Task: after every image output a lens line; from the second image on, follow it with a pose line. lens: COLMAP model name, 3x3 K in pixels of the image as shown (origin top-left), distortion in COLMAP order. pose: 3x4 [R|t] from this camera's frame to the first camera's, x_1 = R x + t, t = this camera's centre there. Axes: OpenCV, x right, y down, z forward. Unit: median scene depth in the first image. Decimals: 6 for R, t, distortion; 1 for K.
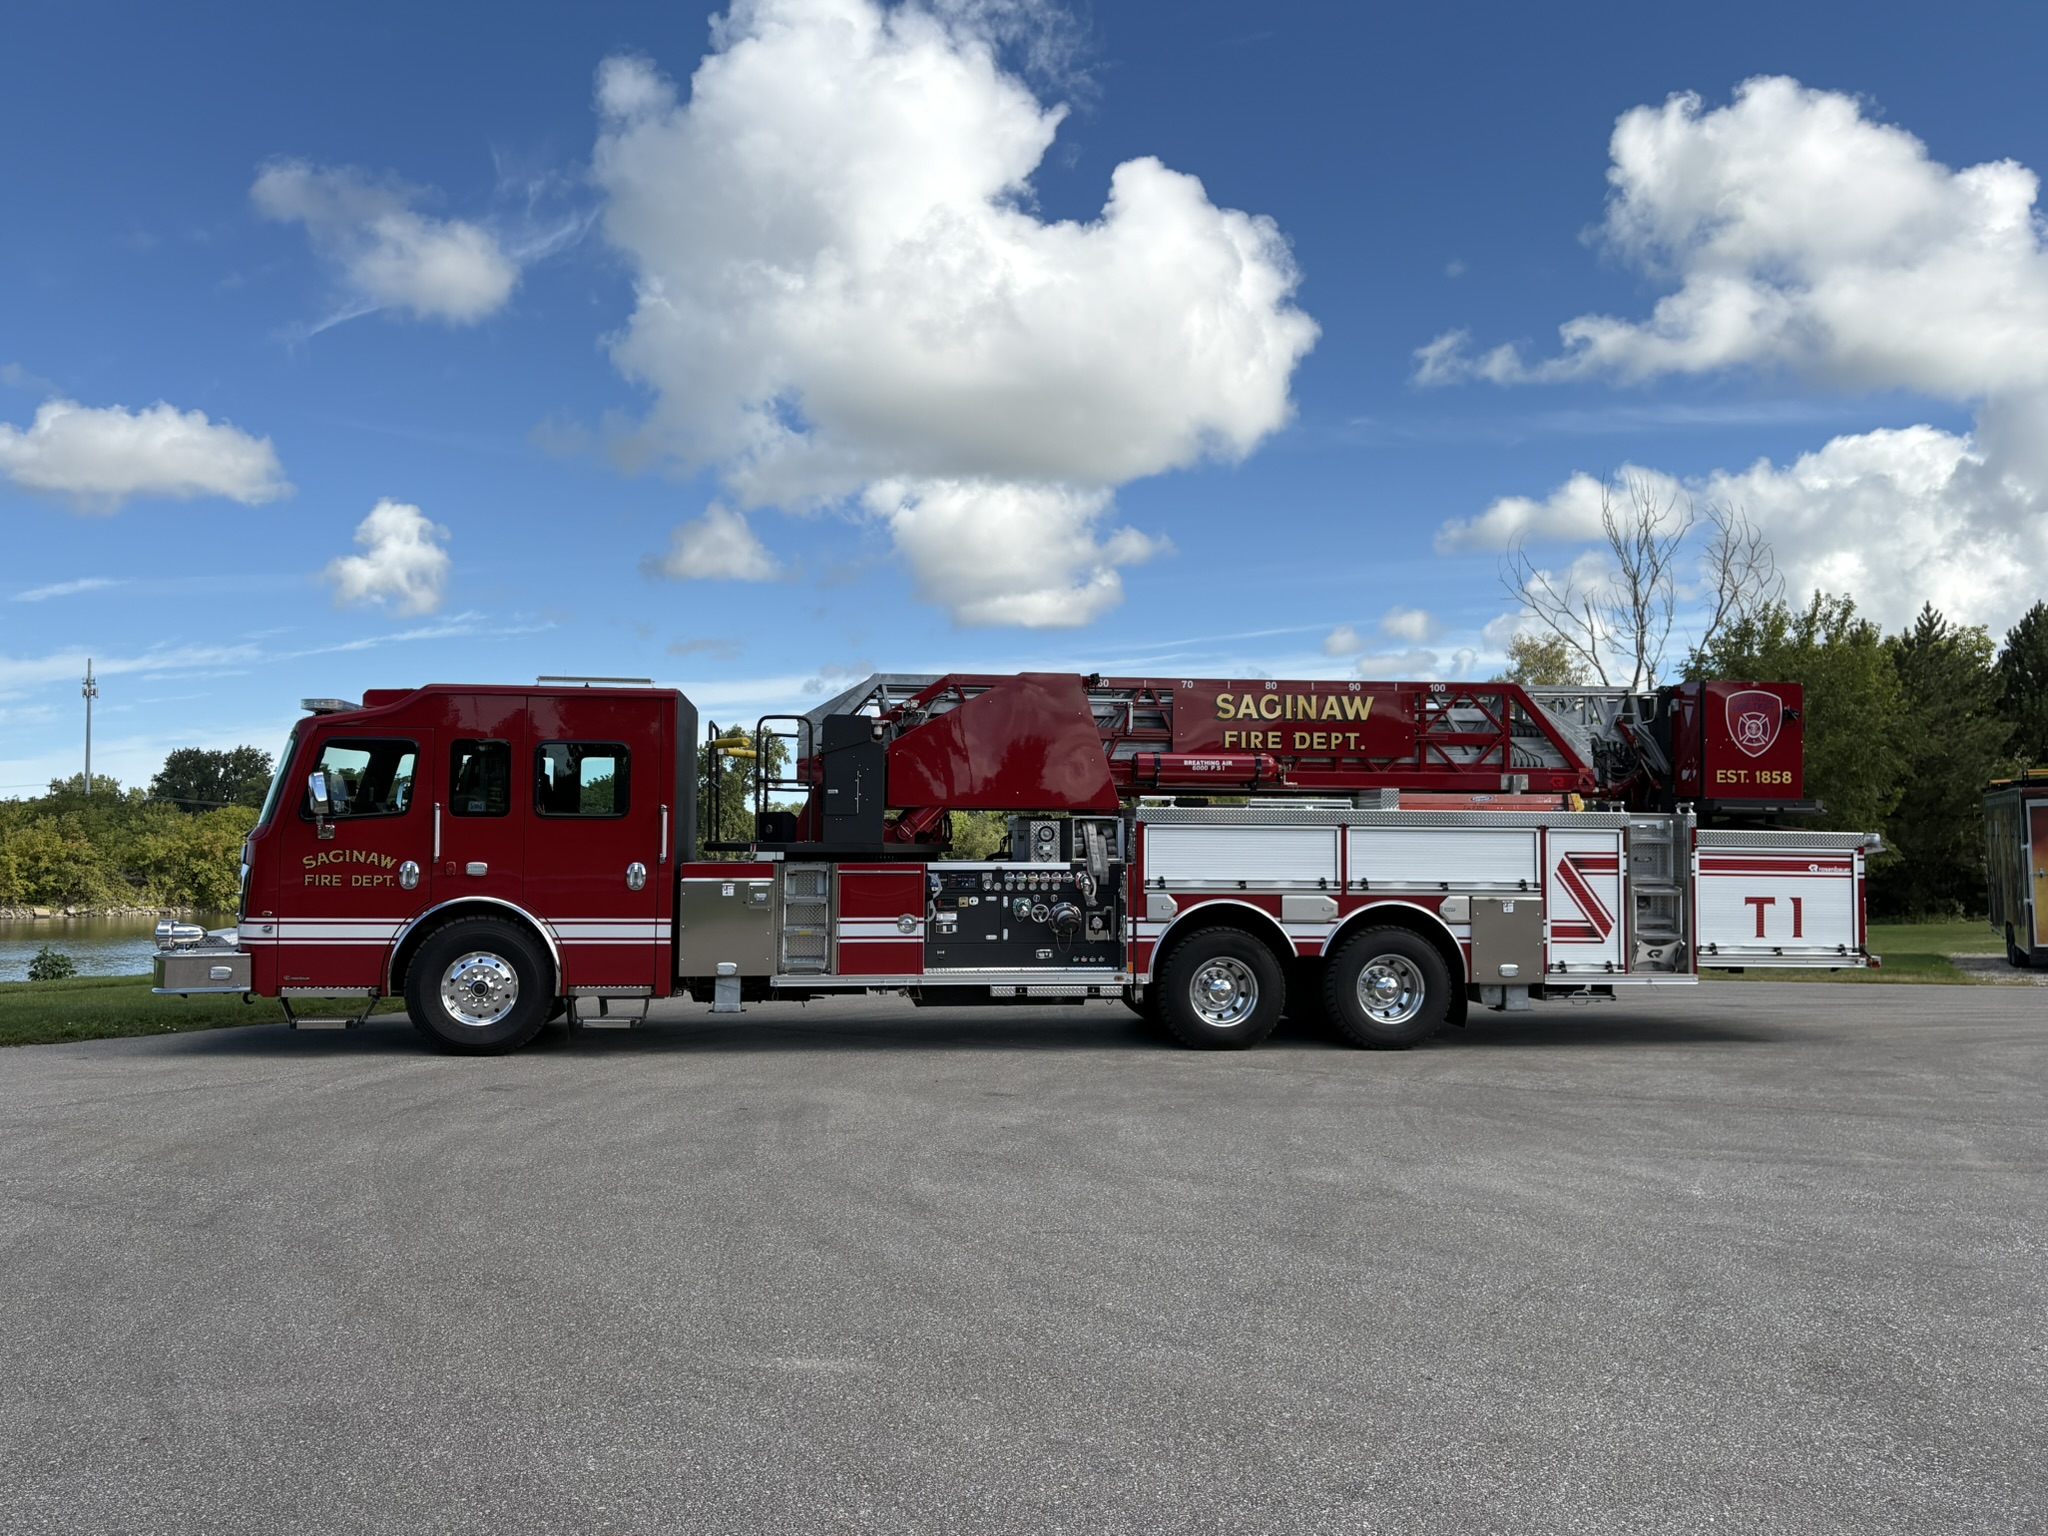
lens RADIAL K [[1631.8, 0, 1023.3], [0, 1631.8, 775.9], [0, 0, 1]] dist [0.121877, -0.279409]
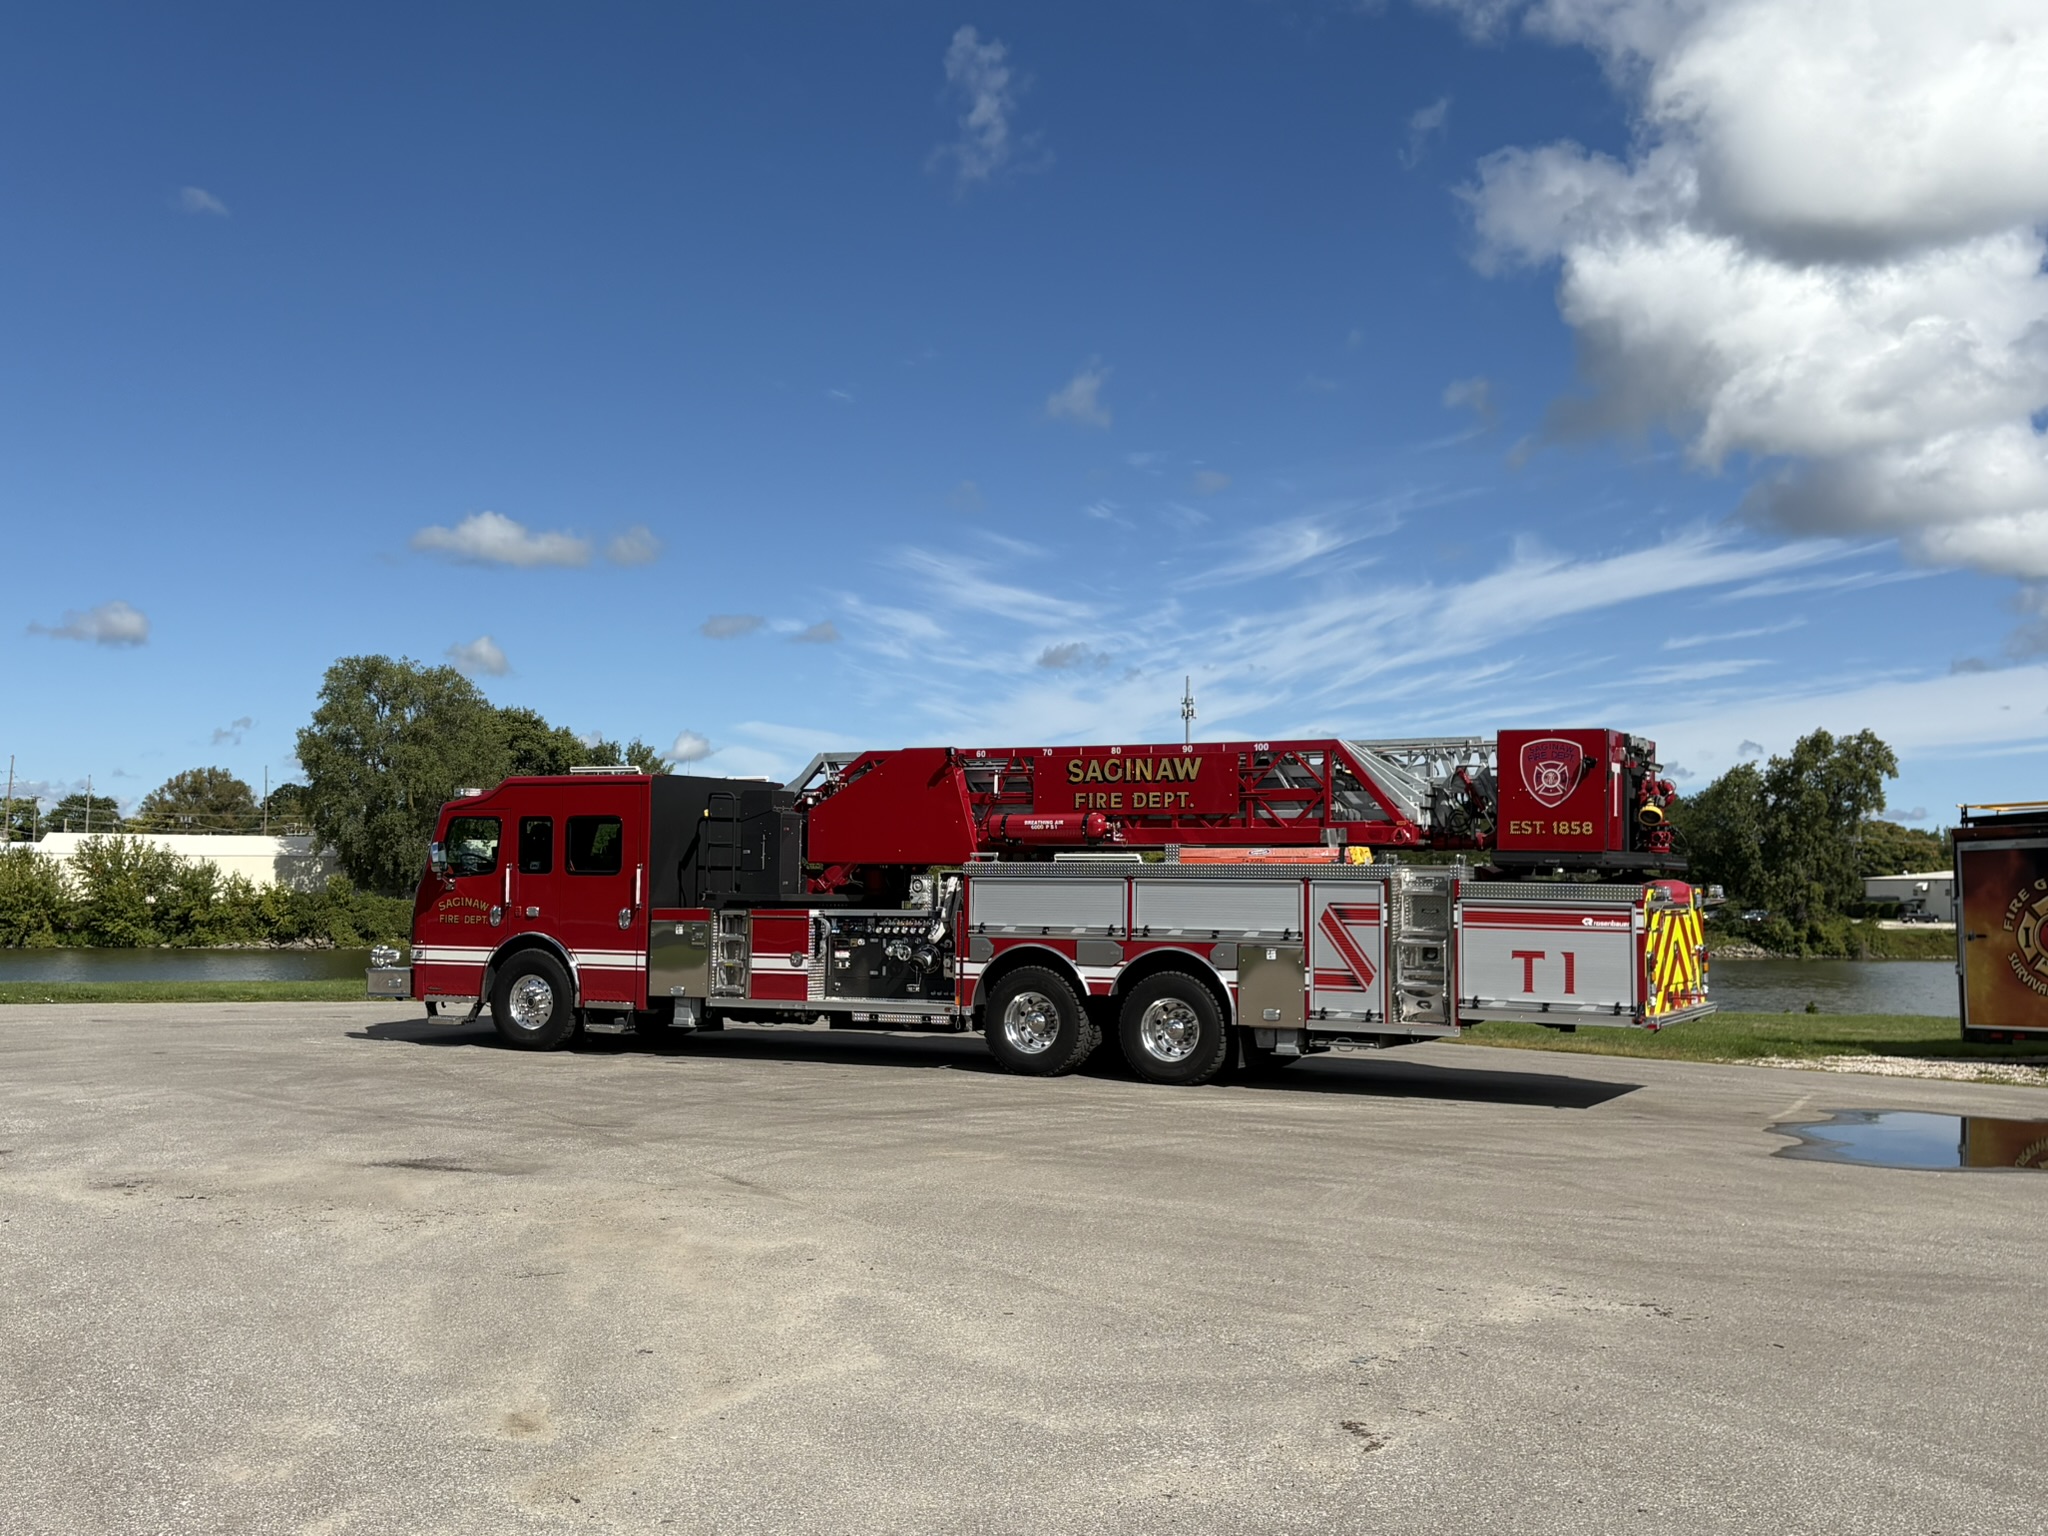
lens RADIAL K [[2185.7, 0, 1026.8], [0, 2185.7, 760.9], [0, 0, 1]] dist [0.193386, 0.001648]
pose [[0.826201, -0.032646, -0.562429, 0.967207], [0.014967, 0.999239, -0.036015, 0.003791], [0.563177, 0.021338, 0.826061, -0.255863]]
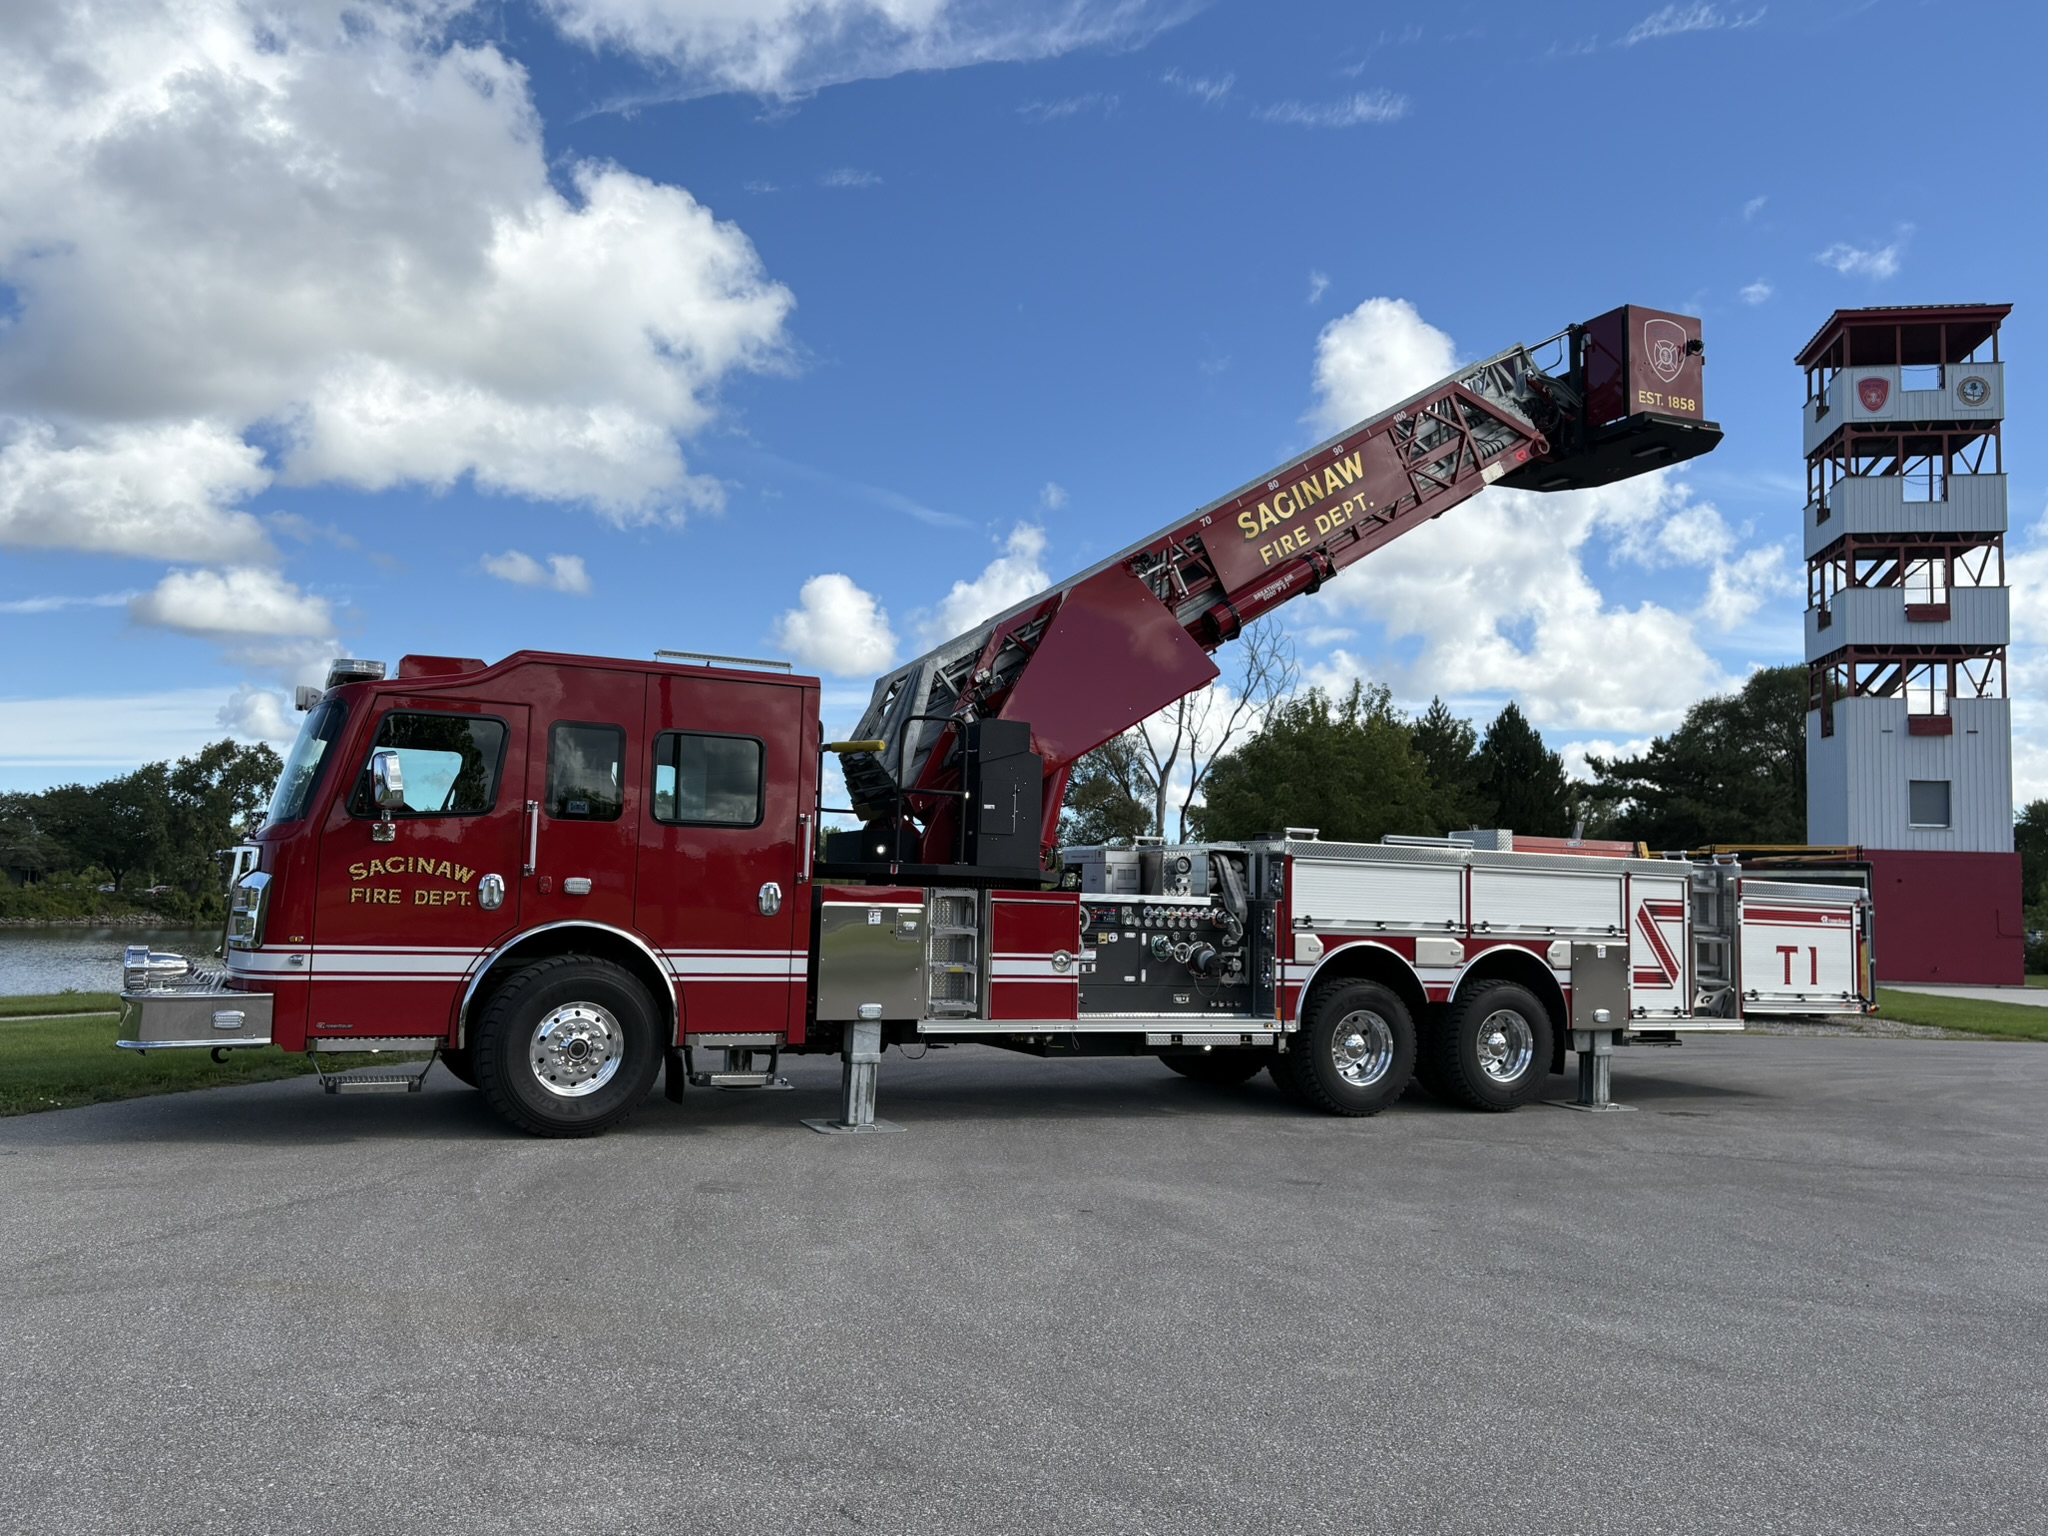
lens RADIAL K [[1573.8, 0, 1030.3], [0, 1573.8, 803.4], [0, 0, 1]] dist [0.058368, -0.033138]
pose [[0.946678, 0.042533, 0.319361, -0.348113], [-0.036241, 0.999015, -0.025620, 0.026665], [-0.320136, 0.012679, 0.947287, 0.198438]]
